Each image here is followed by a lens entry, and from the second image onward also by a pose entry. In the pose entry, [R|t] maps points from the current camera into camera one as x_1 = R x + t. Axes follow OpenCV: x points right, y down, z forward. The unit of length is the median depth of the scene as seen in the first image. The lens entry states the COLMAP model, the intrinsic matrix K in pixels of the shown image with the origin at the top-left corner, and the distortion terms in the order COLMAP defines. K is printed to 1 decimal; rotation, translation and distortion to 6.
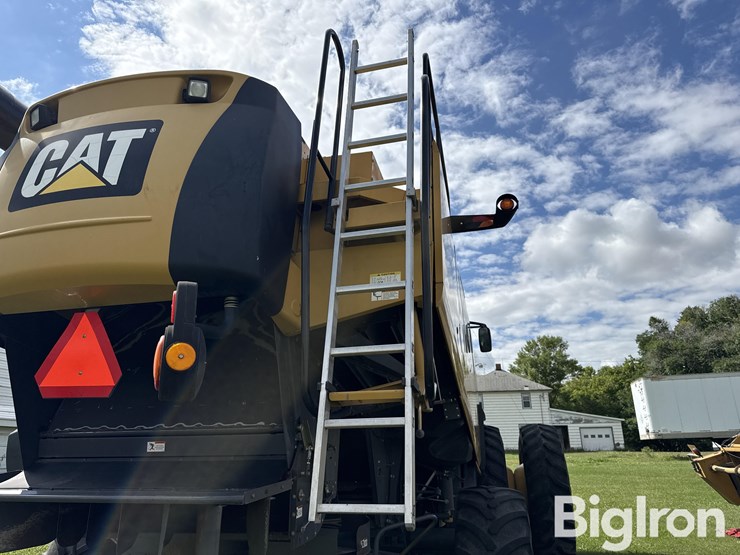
lens RADIAL K [[547.2, 0, 326.1], [0, 547.2, 278.0], [0, 0, 1]] dist [0.002742, 0.001993]
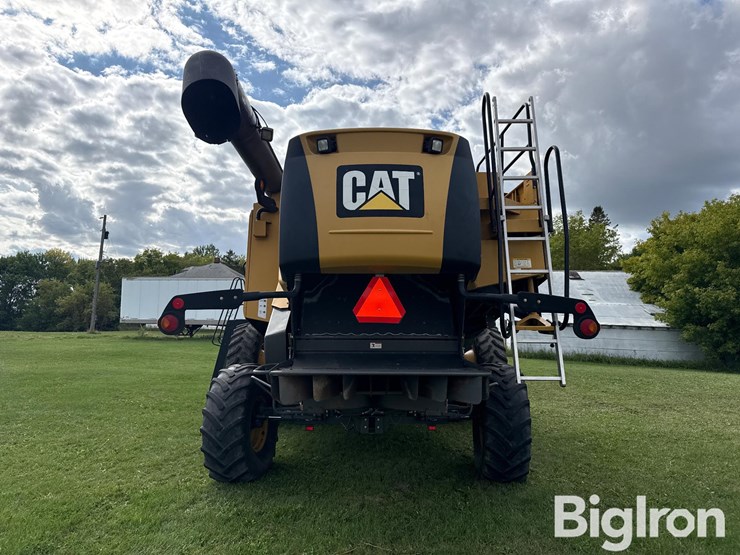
lens RADIAL K [[547.2, 0, 326.1], [0, 547.2, 278.0], [0, 0, 1]] dist [0.002742, 0.001993]
pose [[0.978604, 0.033761, 0.202965, -0.964439], [-0.076150, 0.975828, 0.204842, -0.286573], [-0.191143, -0.215914, 0.957520, -0.687521]]
